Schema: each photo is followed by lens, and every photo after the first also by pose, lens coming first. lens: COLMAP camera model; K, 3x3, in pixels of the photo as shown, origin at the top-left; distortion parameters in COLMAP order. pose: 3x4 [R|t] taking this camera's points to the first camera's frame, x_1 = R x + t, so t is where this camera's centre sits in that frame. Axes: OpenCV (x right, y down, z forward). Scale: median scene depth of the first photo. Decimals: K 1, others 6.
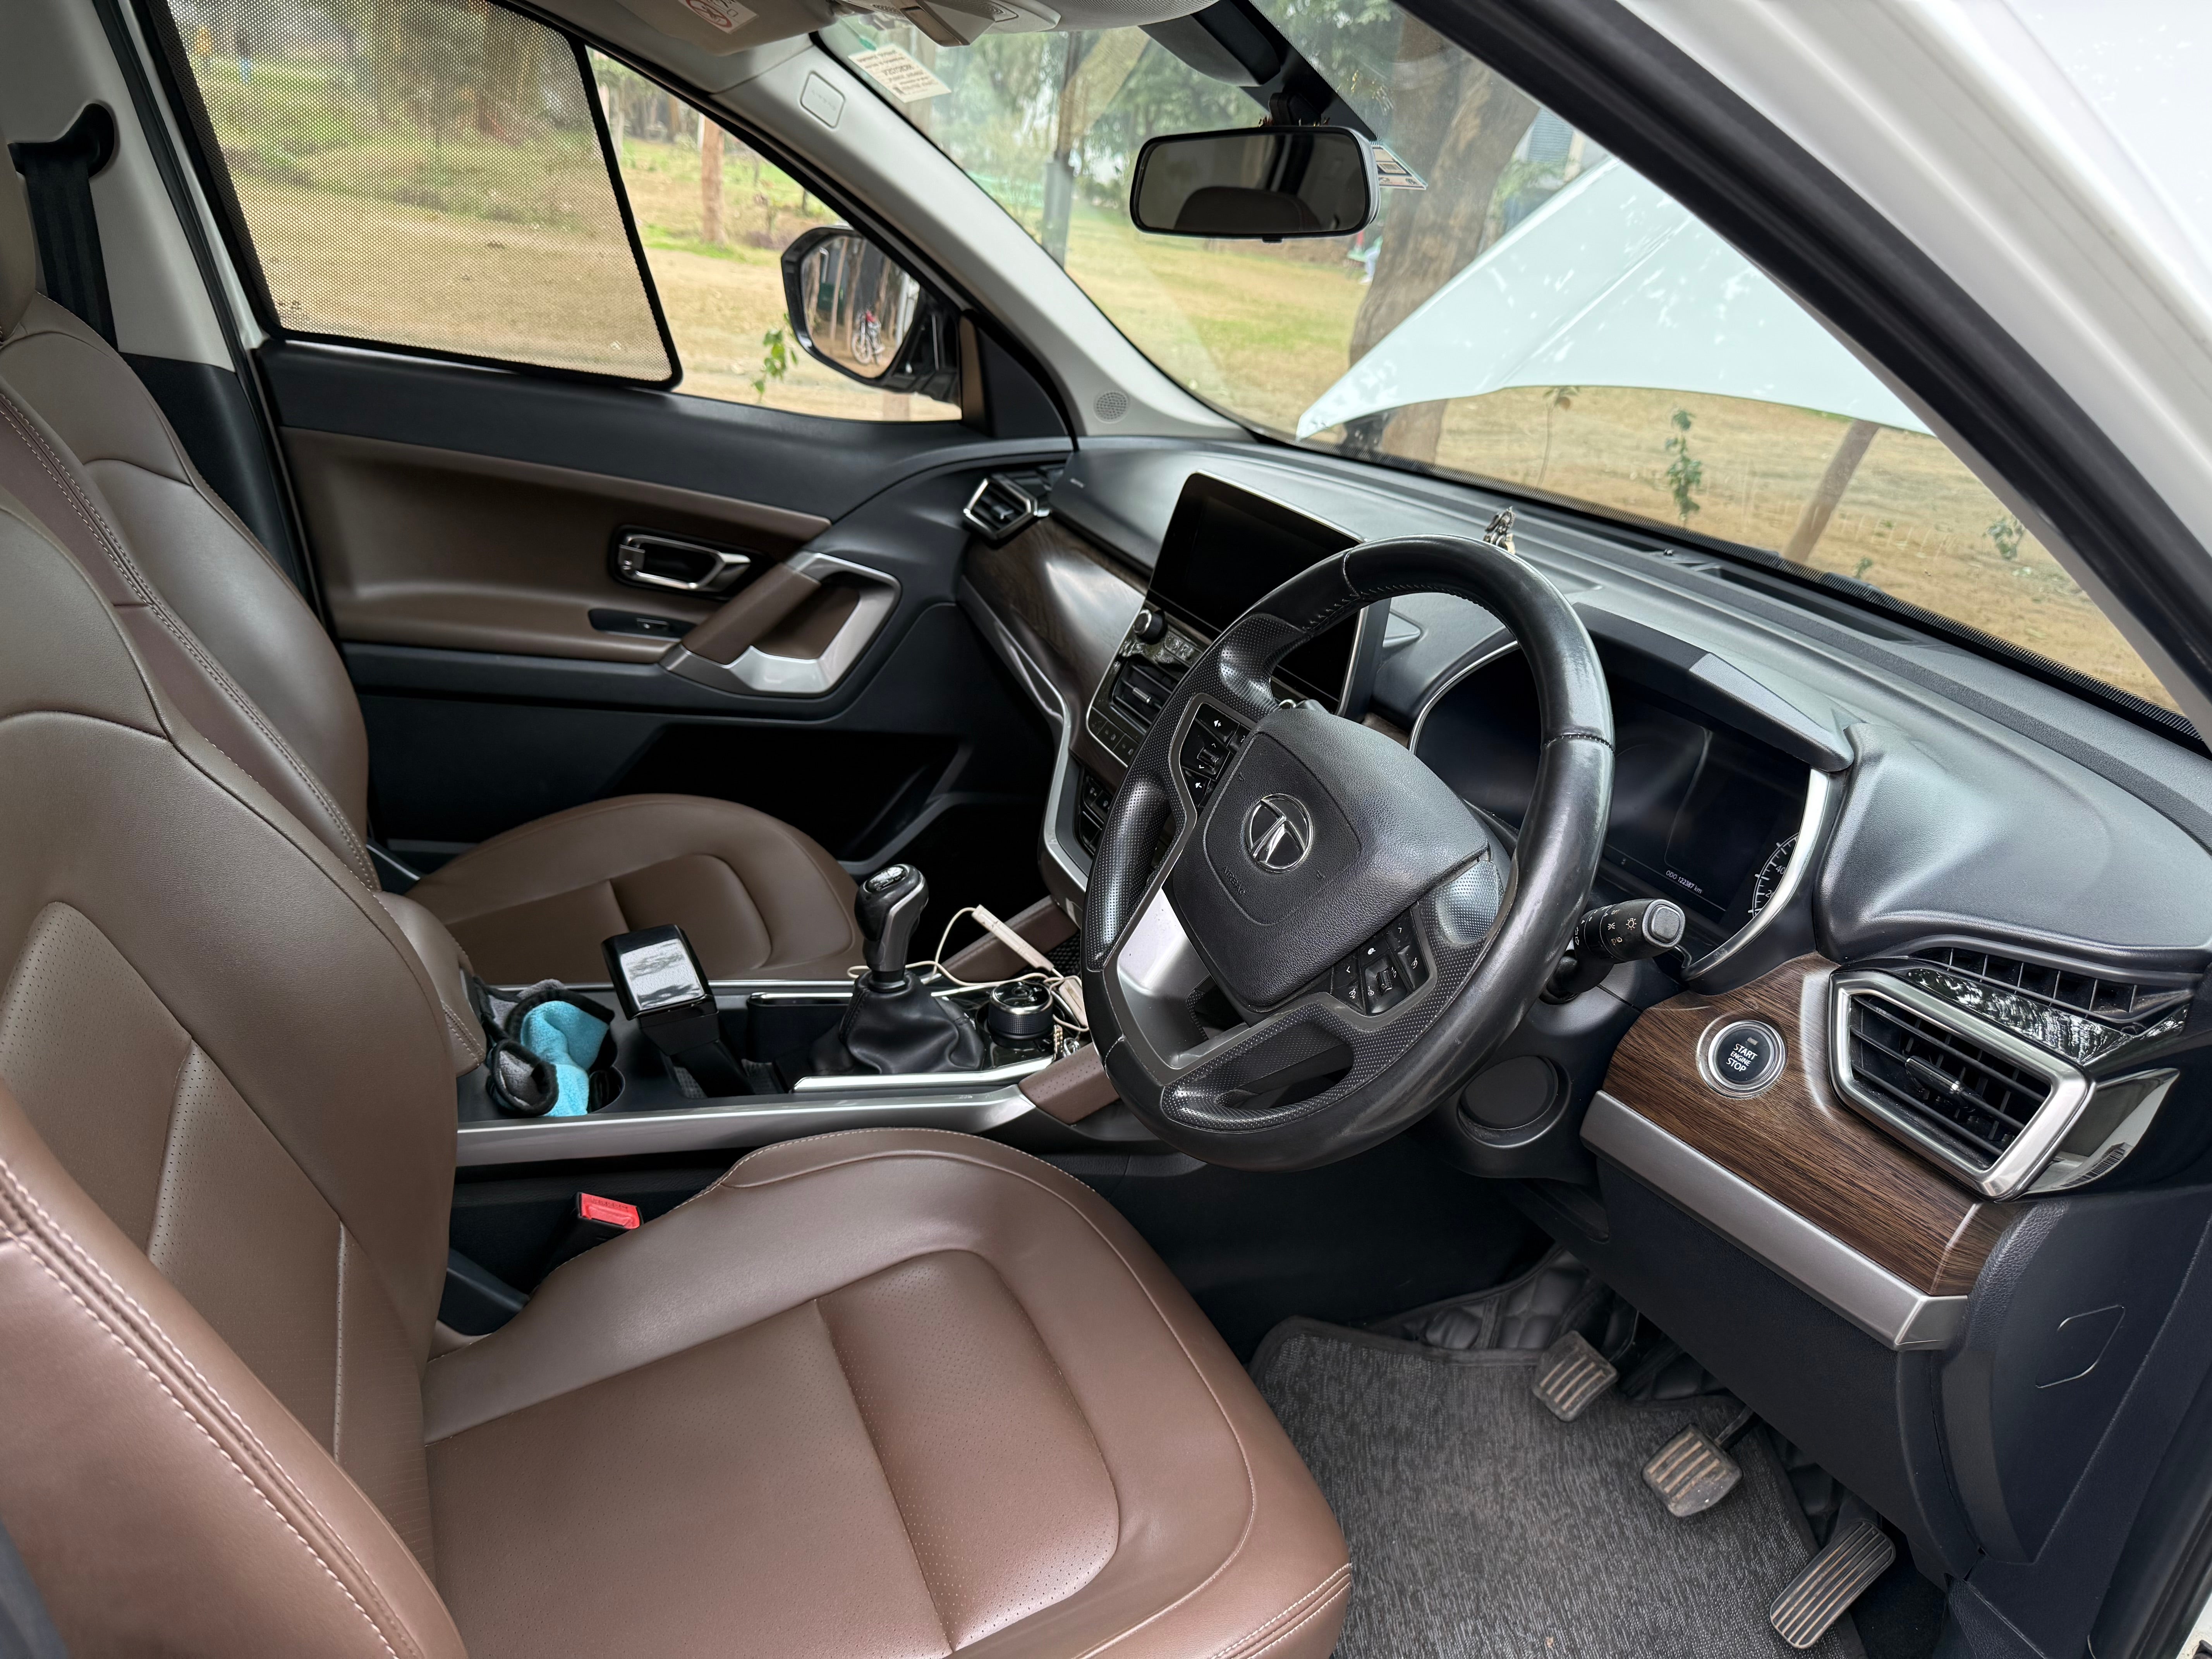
lens RADIAL K [[1496.2, 0, 1106.0], [0, 1496.2, 829.5], [0, 0, 1]] dist [0.118269, -0.212436]
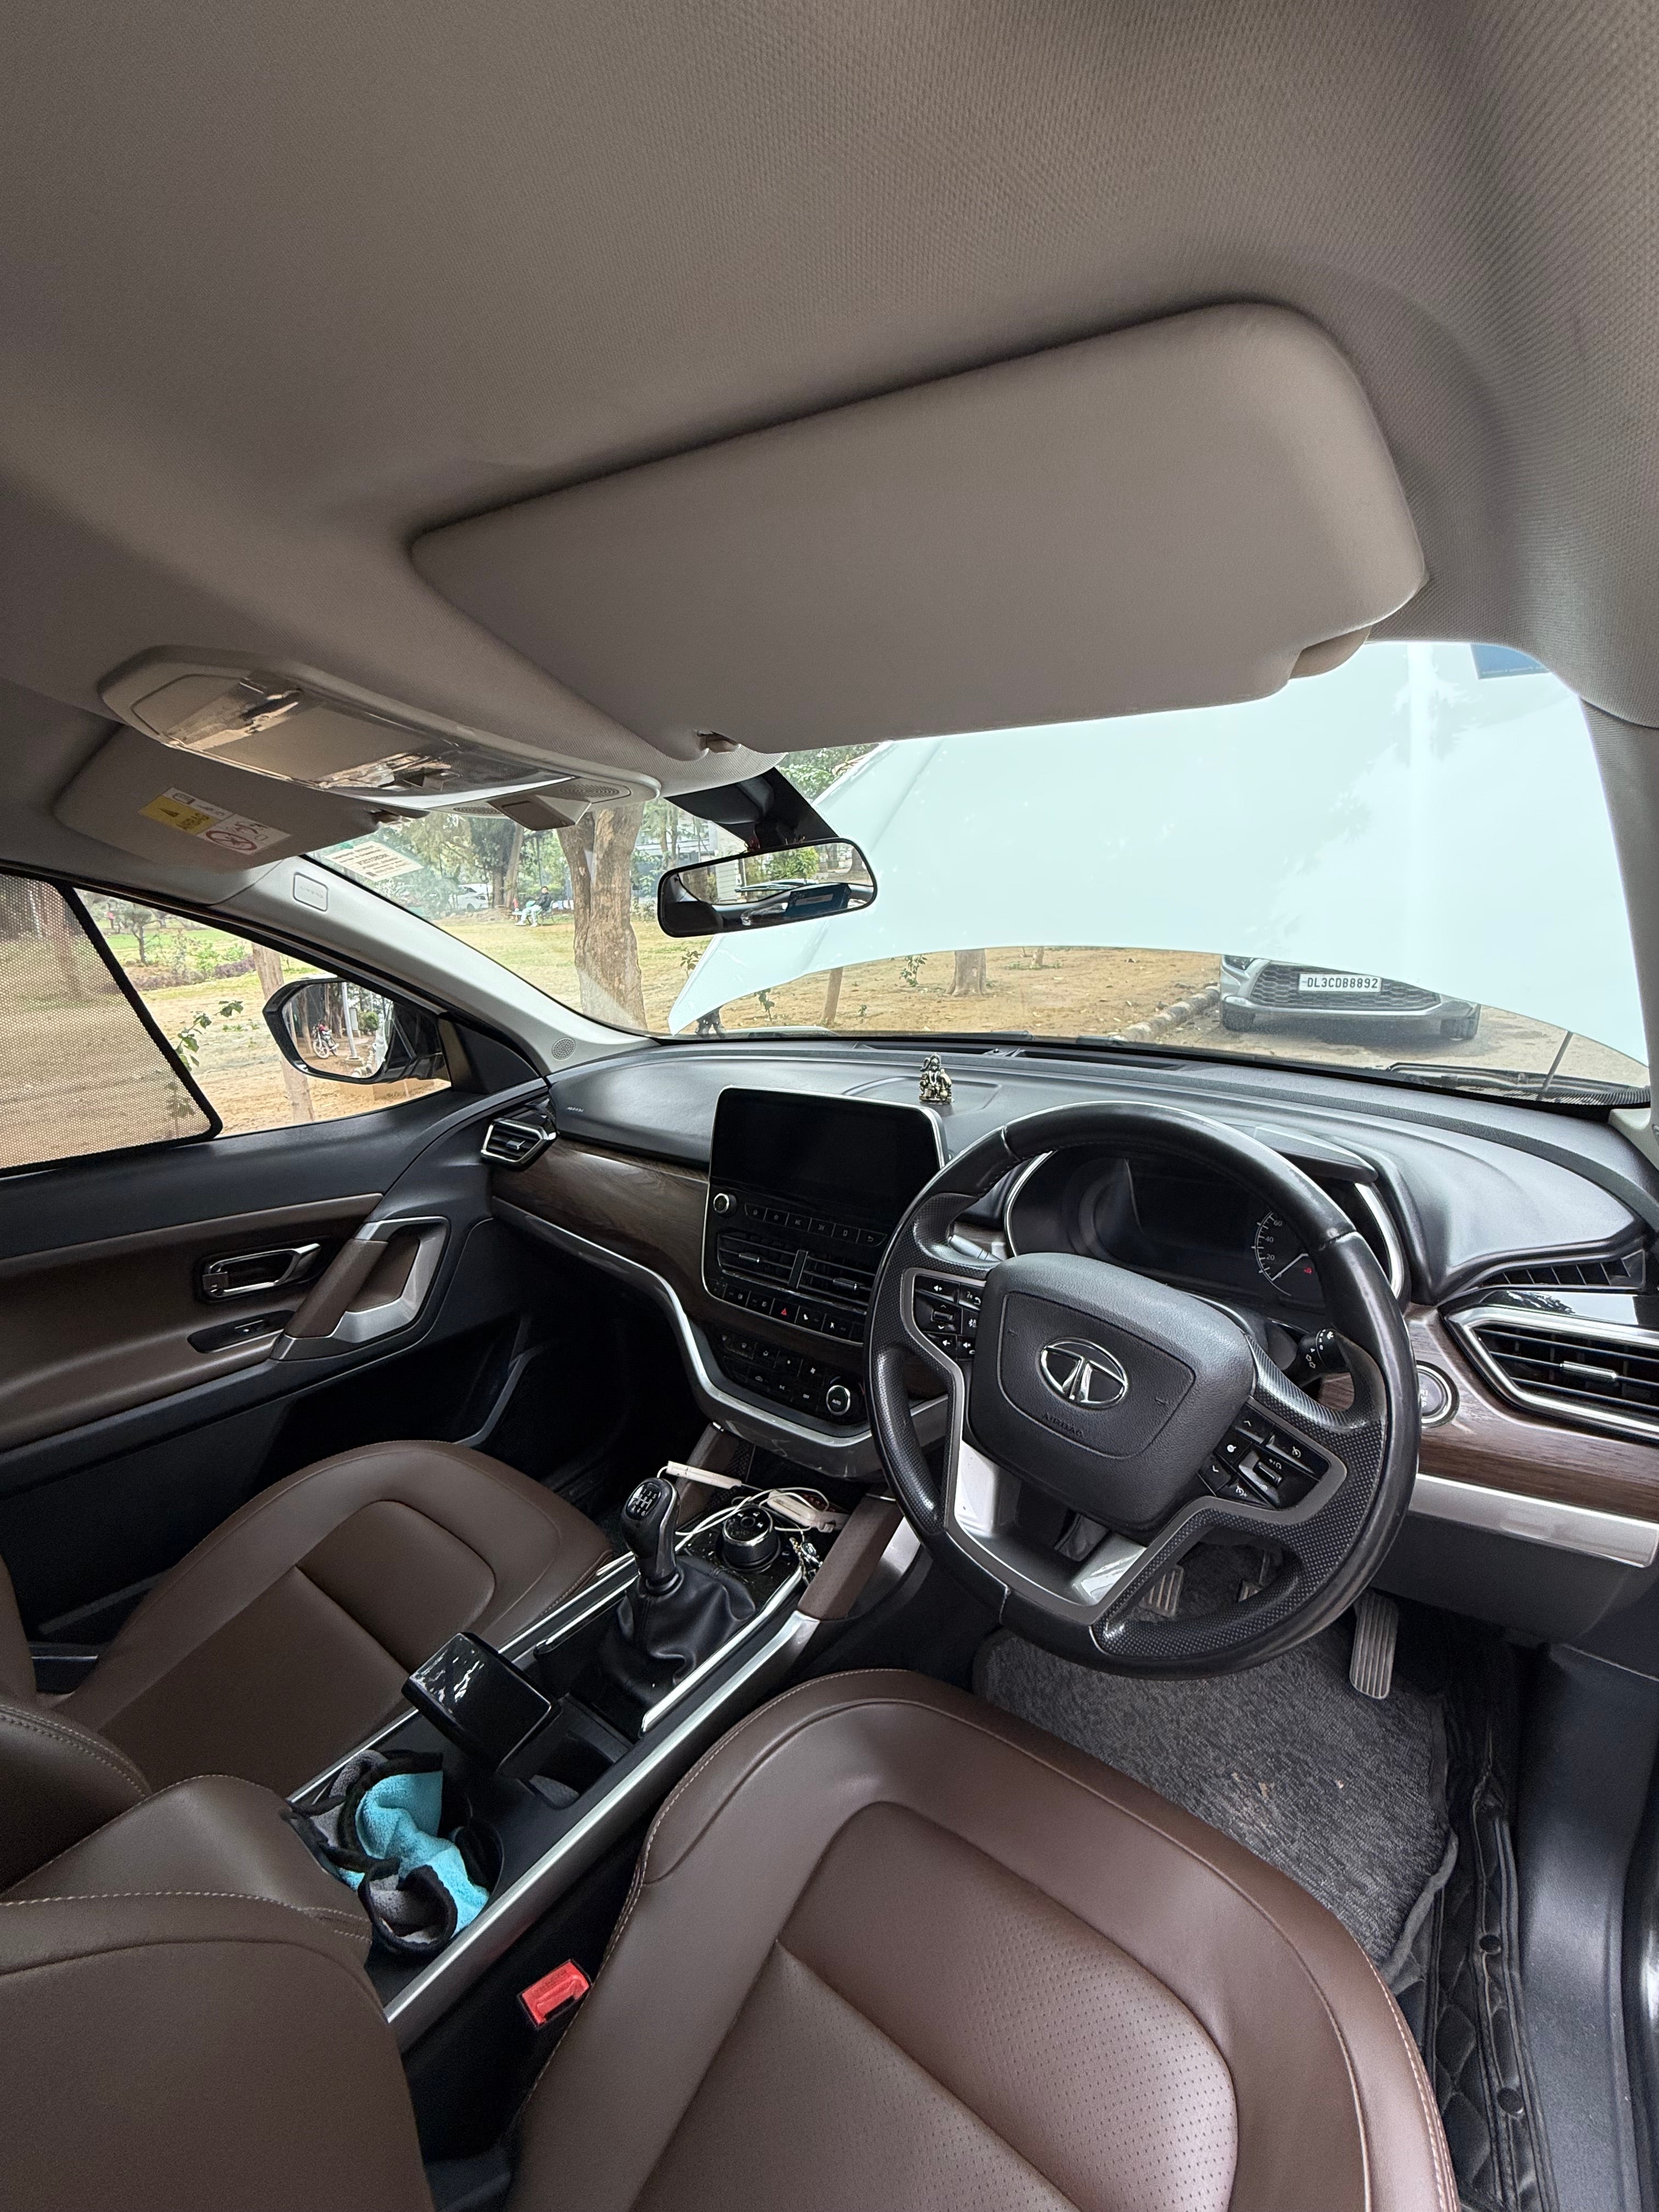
lens RADIAL K [[872.2, 0, 829.5], [0, 872.2, 1106.0], [0, 0, 1]] dist [-0.000235, -0.000424]
pose [[0.867421, -0.292856, 0.402263, -0.132912], [0.341284, 0.938482, -0.052695, -0.109150], [-0.362085, 0.182995, 0.914006, 0.183867]]
